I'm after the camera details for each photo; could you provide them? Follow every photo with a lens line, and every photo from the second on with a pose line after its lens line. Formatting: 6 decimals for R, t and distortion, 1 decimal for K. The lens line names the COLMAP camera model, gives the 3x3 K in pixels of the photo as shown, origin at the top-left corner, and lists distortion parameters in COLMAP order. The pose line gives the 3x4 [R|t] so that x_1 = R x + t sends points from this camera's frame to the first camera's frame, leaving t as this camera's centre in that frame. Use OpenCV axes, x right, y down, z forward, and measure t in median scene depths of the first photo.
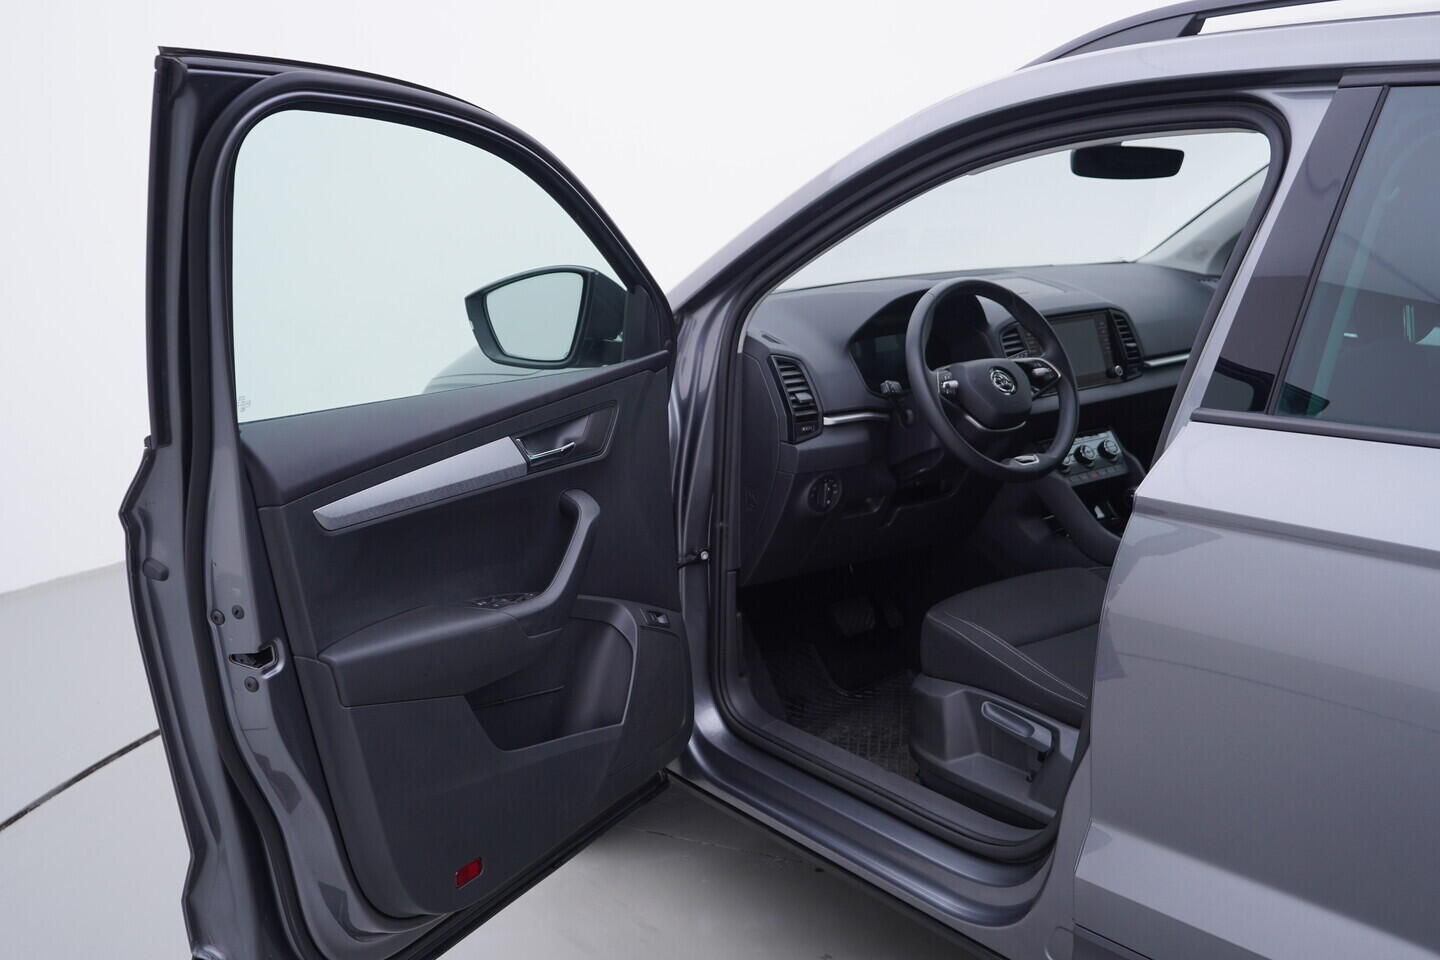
lens RADIAL K [[1497.8, 0, 720.0], [0, 1497.8, 480.0], [0, 0, 1]] dist [0.018906, 0.010928]
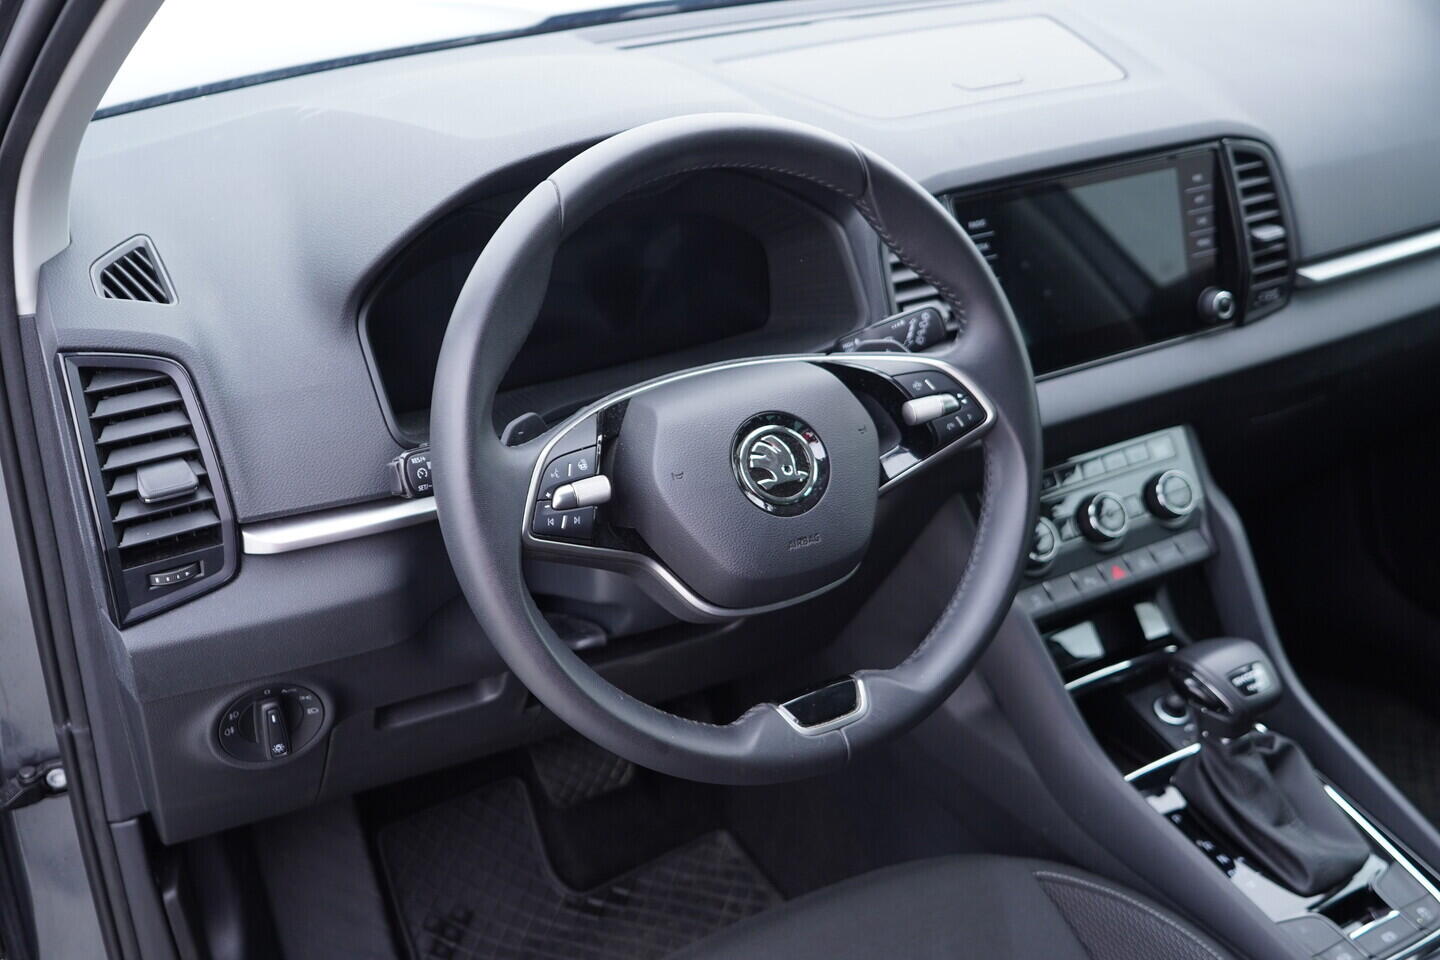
lens RADIAL K [[1497.8, 0, 720.0], [0, 1497.8, 480.0], [0, 0, 1]] dist [0.018906, 0.010928]
pose [[0.989793, 0.083887, -0.115205, 0.214142], [-0.050480, 0.962361, 0.267045, -0.149298], [0.133270, -0.258504, 0.956773, 0.687363]]
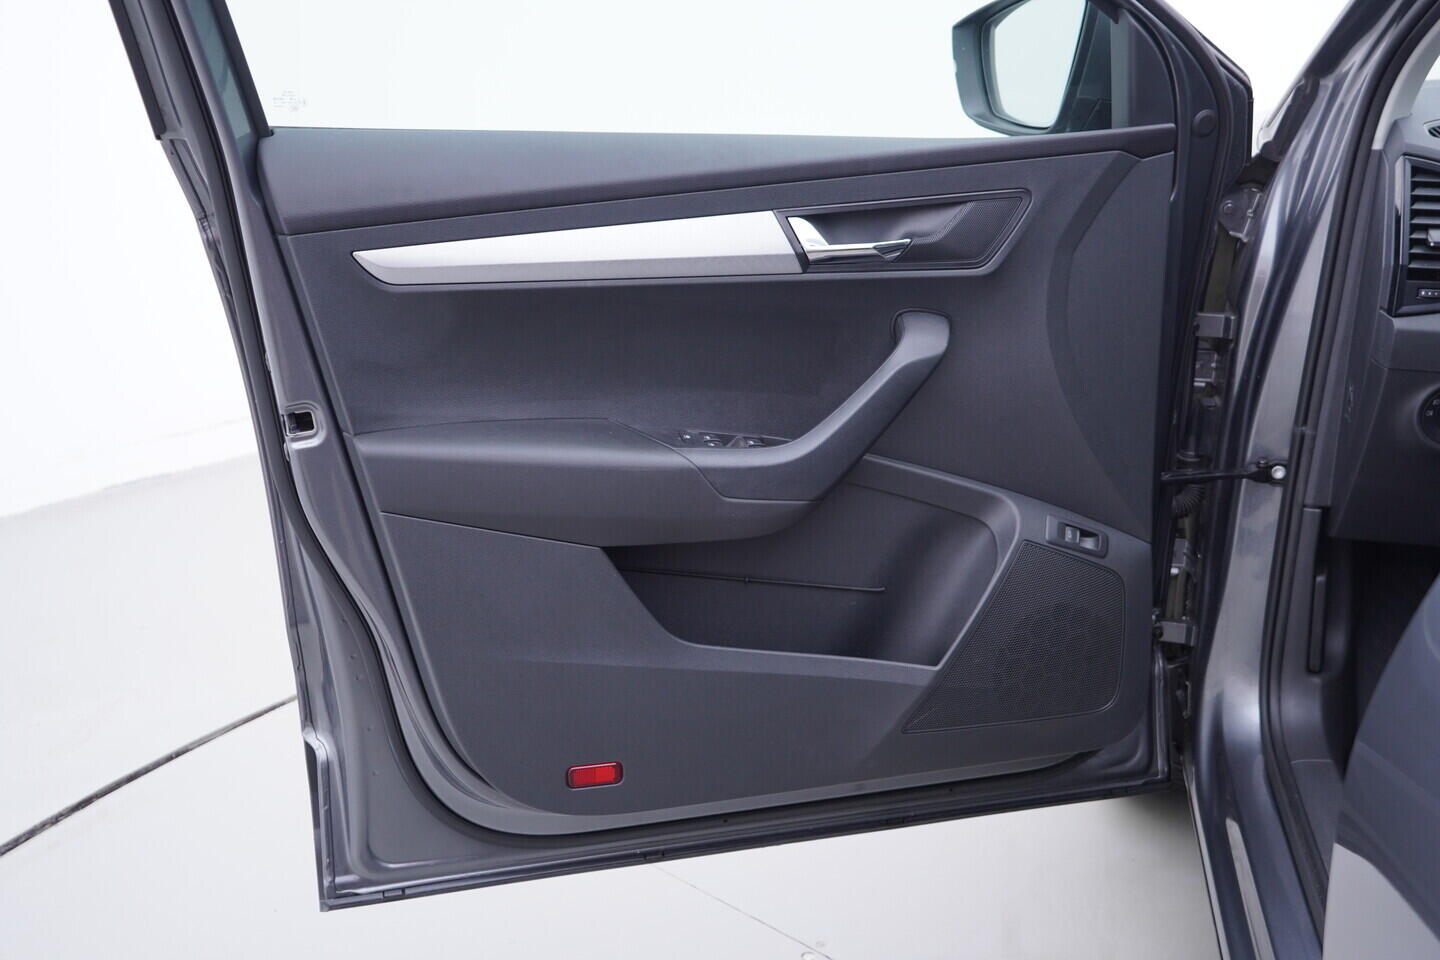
lens RADIAL K [[1497.8, 0, 720.0], [0, 1497.8, 480.0], [0, 0, 1]] dist [0.018906, 0.010928]
pose [[0.675151, 0.253340, -0.692813, 0.282714], [-0.166965, 0.967286, 0.190998, -0.029490], [0.718536, -0.013277, 0.695363, 0.406943]]
